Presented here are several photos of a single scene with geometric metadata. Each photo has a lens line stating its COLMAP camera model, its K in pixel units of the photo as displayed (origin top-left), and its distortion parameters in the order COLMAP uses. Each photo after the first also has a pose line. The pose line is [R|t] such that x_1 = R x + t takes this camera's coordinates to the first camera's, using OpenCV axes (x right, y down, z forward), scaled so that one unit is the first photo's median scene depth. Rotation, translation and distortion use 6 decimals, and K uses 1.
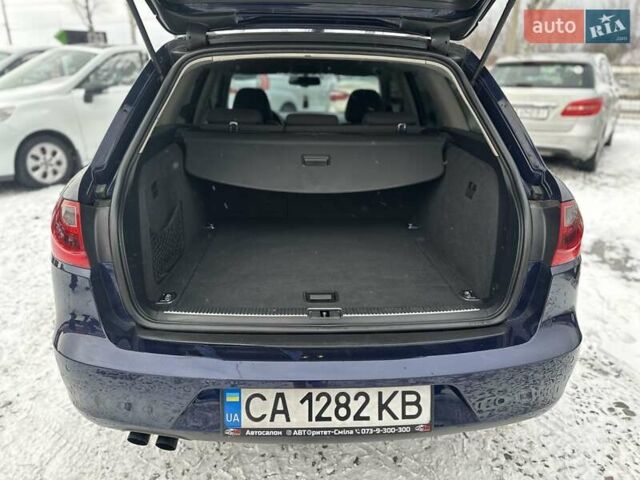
lens RADIAL K [[470.2, 0, 314.7], [0, 470.2, 256.1], [0, 0, 1]] dist [0.006536, -0.012409]
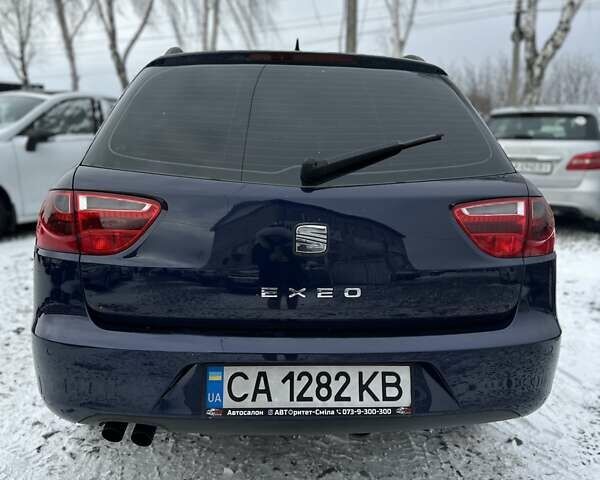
lens RADIAL K [[597.1, 0, 293.5], [0, 597.1, 241.3], [0, 0, 1]] dist [-0.005813, 0.000000]
pose [[0.999872, 0.003760, 0.015574, -0.024535], [-0.000637, 0.980632, -0.195861, 0.243306], [-0.016008, 0.195825, 0.980508, -0.291714]]
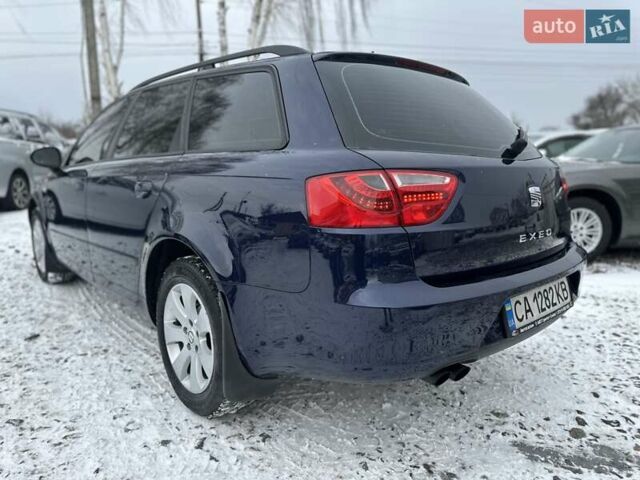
lens RADIAL K [[470.2, 0, 326.4], [0, 470.2, 244.2], [0, 0, 1]] dist [0.006536, -0.012409]
pose [[0.753761, -0.116295, 0.646777, -1.269282], [0.232120, 0.967890, -0.096483, 0.126285], [-0.614788, 0.222855, 0.756552, 0.253897]]
